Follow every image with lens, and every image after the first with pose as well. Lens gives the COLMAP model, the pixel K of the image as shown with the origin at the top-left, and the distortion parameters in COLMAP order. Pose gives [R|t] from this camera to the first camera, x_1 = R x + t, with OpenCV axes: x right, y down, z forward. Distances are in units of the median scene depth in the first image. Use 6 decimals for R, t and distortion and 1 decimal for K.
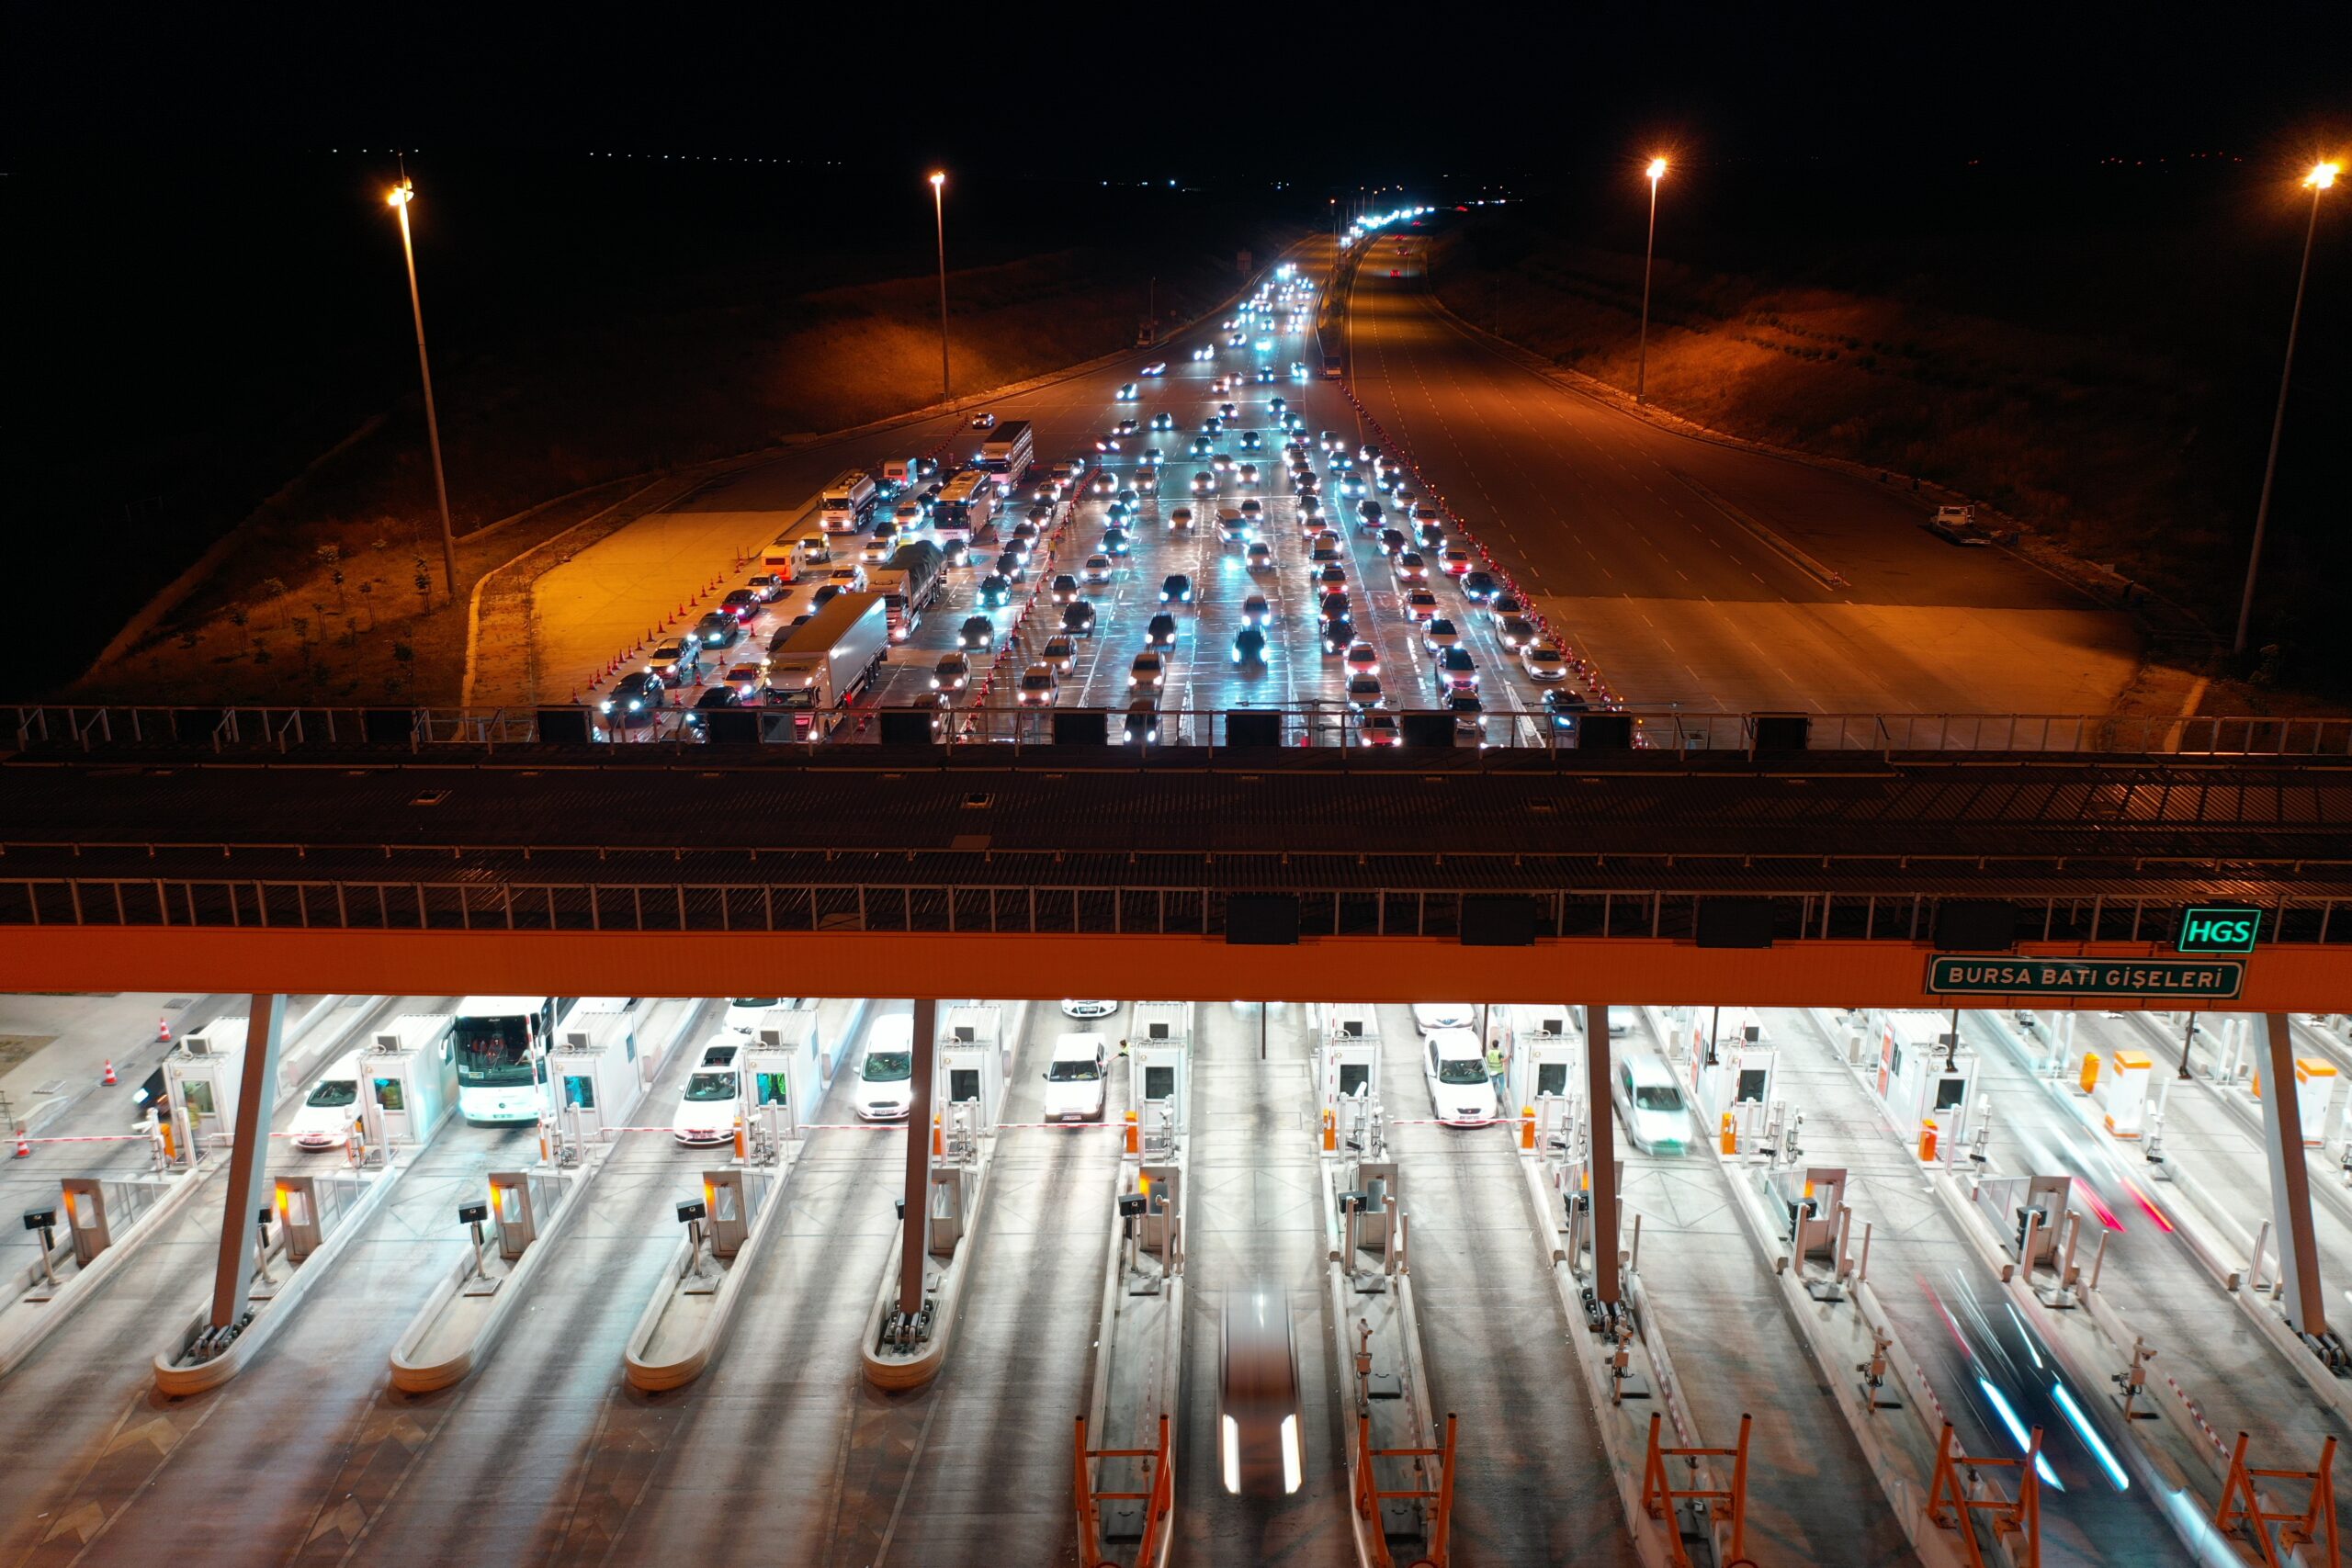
lens RADIAL K [[1882.1, 0, 1176.0], [0, 1882.1, 784.0], [0, 0, 1]] dist [0.011999, -0.004692]
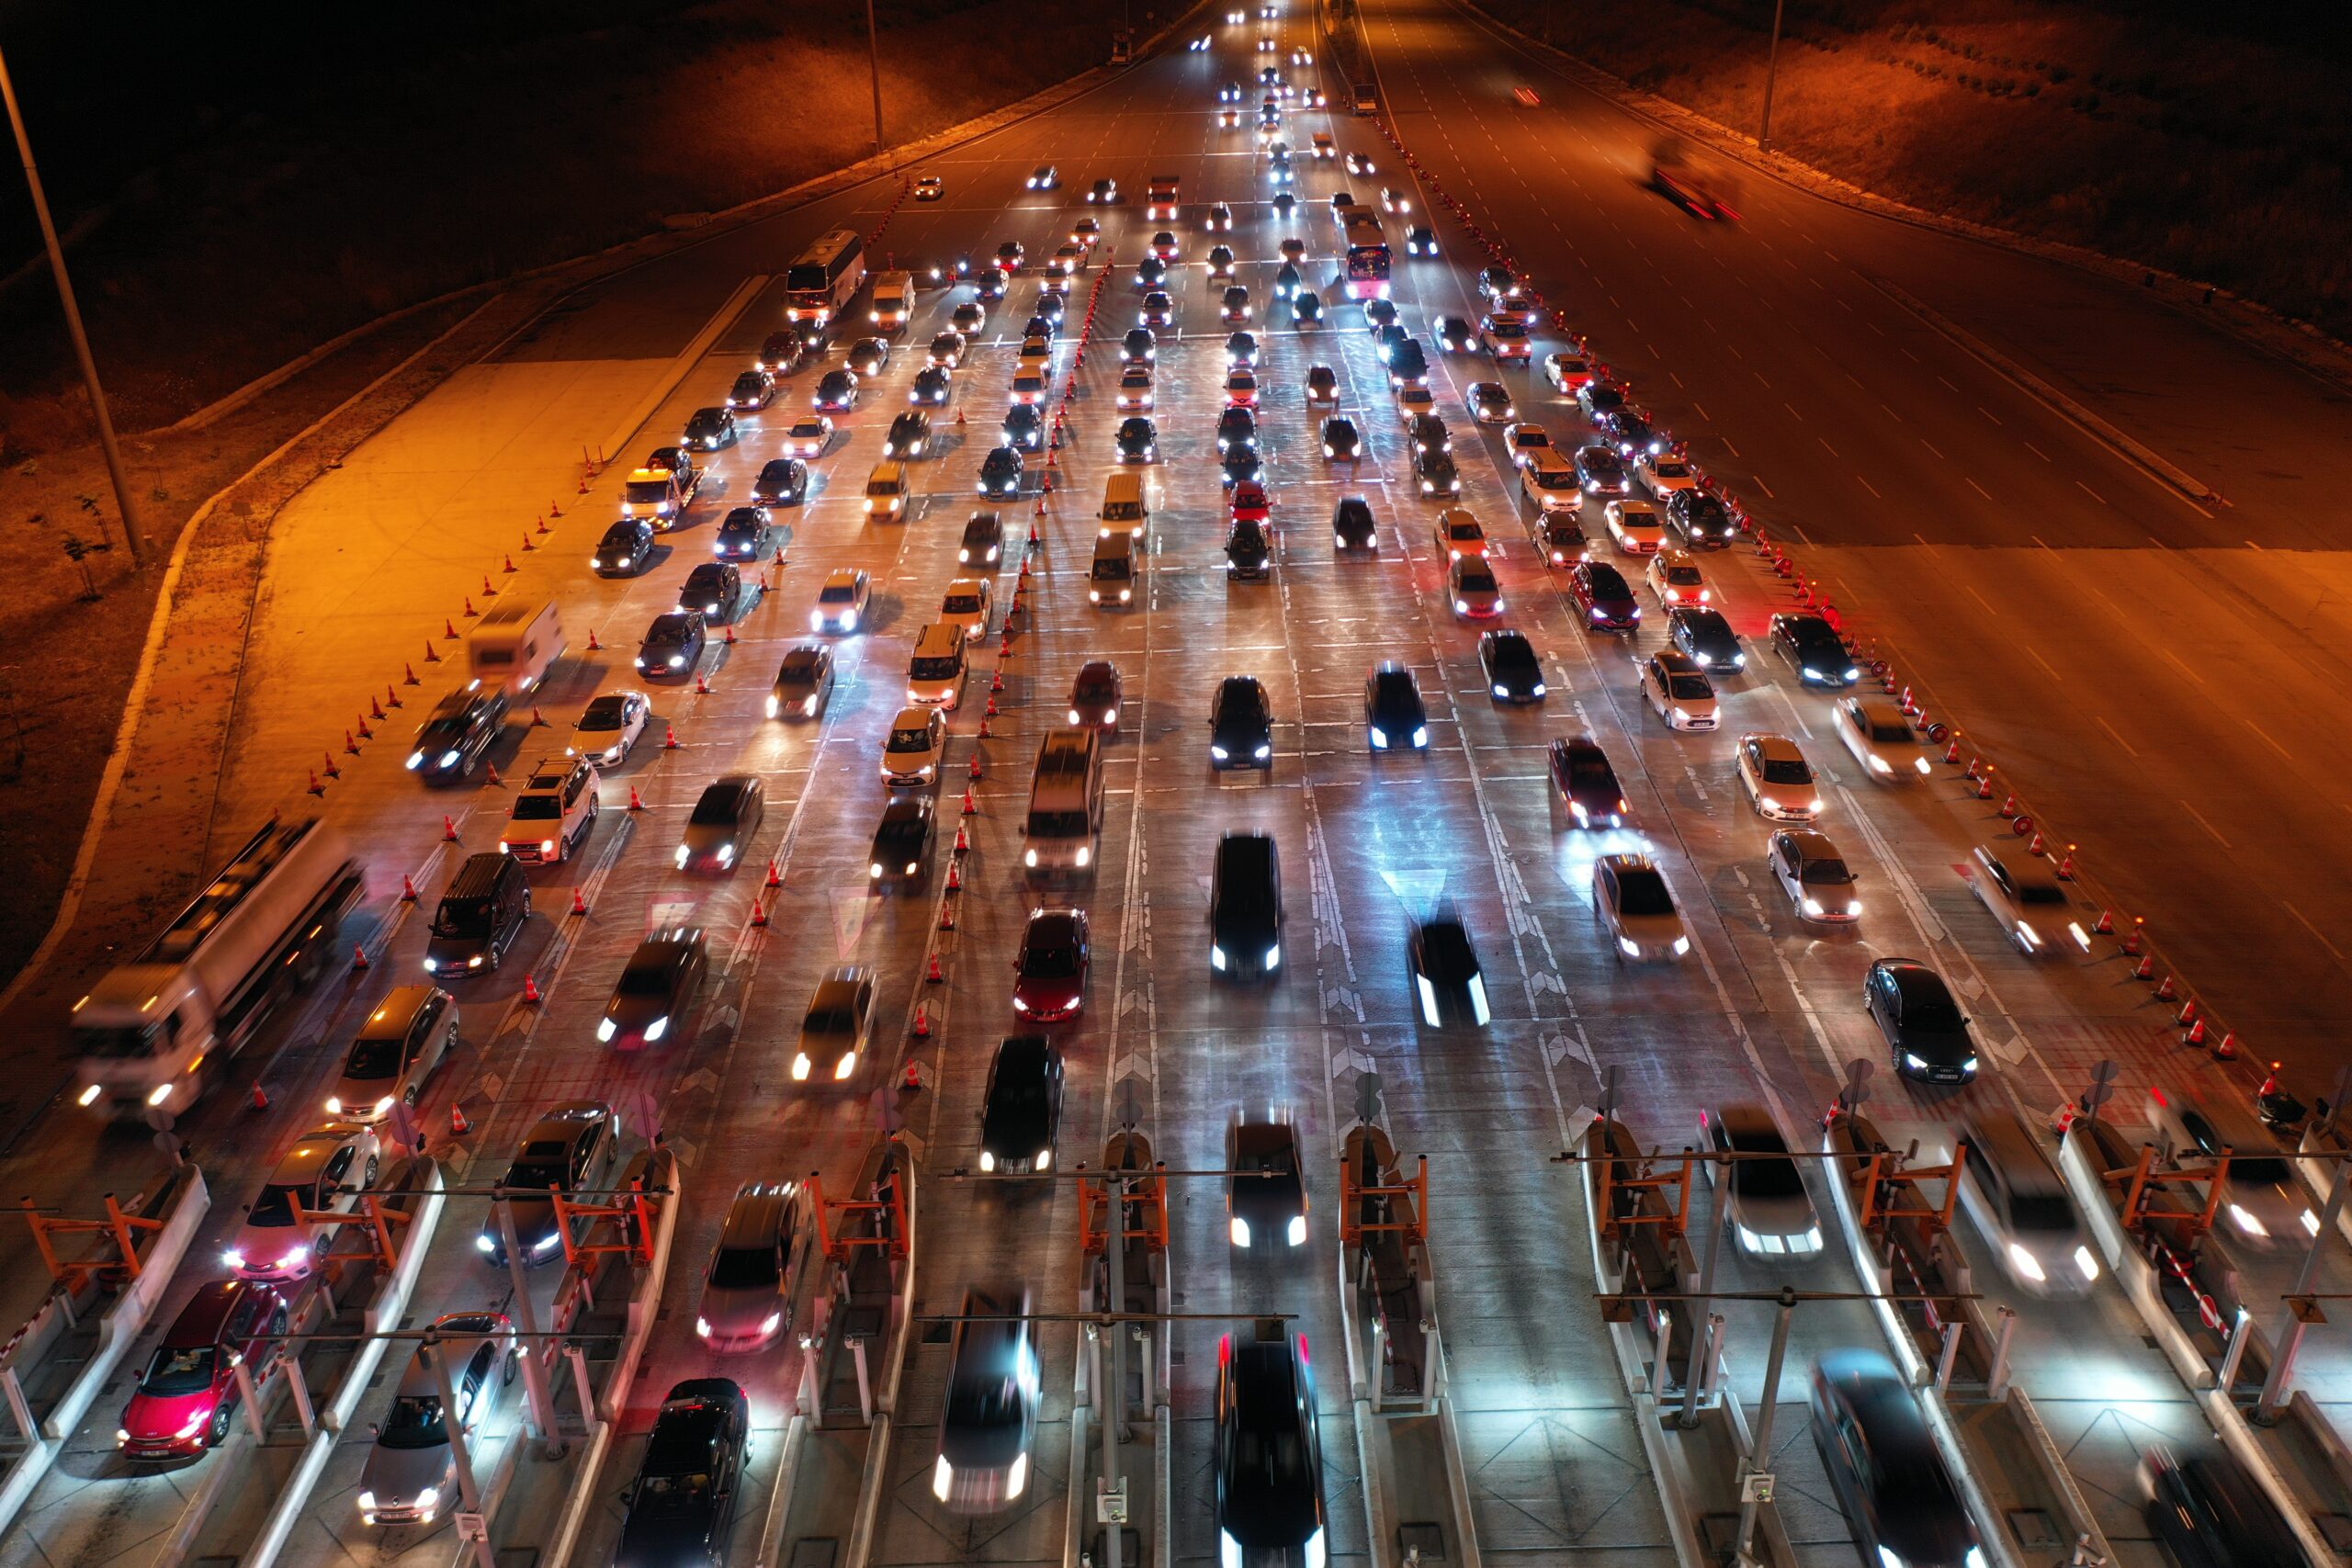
lens RADIAL K [[1896.0, 0, 1176.0], [0, 1896.0, 784.0], [0, 0, 1]] dist [0.006981, 0.012984]
pose [[0.999578, -0.016982, 0.023575, -0.025393], [0.013125, 0.987816, 0.155069, -0.075509], [-0.025921, -0.154694, 0.987622, 0.205117]]
